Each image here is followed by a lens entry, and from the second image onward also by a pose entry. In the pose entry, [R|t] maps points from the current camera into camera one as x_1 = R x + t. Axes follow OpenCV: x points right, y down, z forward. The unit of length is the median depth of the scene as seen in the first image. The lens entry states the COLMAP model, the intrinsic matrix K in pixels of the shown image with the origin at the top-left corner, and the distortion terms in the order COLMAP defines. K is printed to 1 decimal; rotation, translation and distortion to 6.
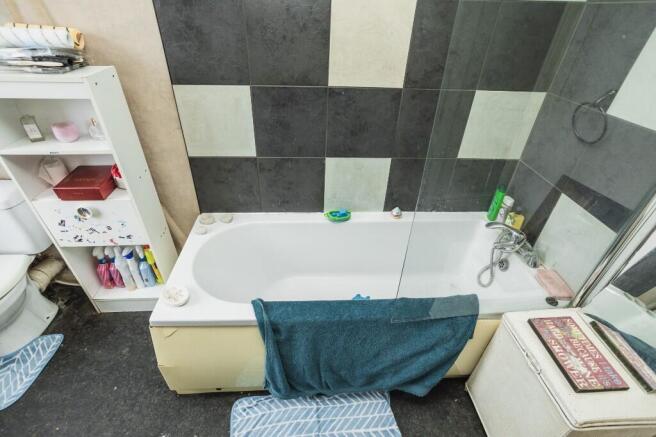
lens RADIAL K [[315.3, 0, 328.0], [0, 315.3, 218.5], [0, 0, 1]] dist [-0.001809, 0.001235]
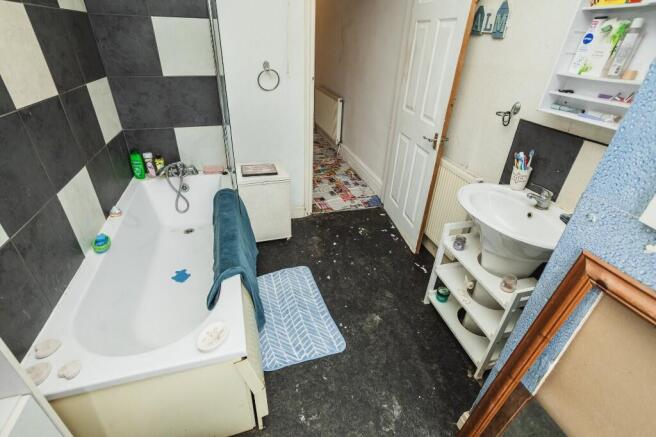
lens RADIAL K [[315.3, 0, 328.0], [0, 315.3, 218.5], [0, 0, 1]] dist [-0.001809, 0.001235]
pose [[-0.254102, -0.515598, 0.818286, -0.904044], [0.521603, 0.639418, 0.564867, -0.247215], [-0.814471, 0.570354, 0.106460, 0.366296]]
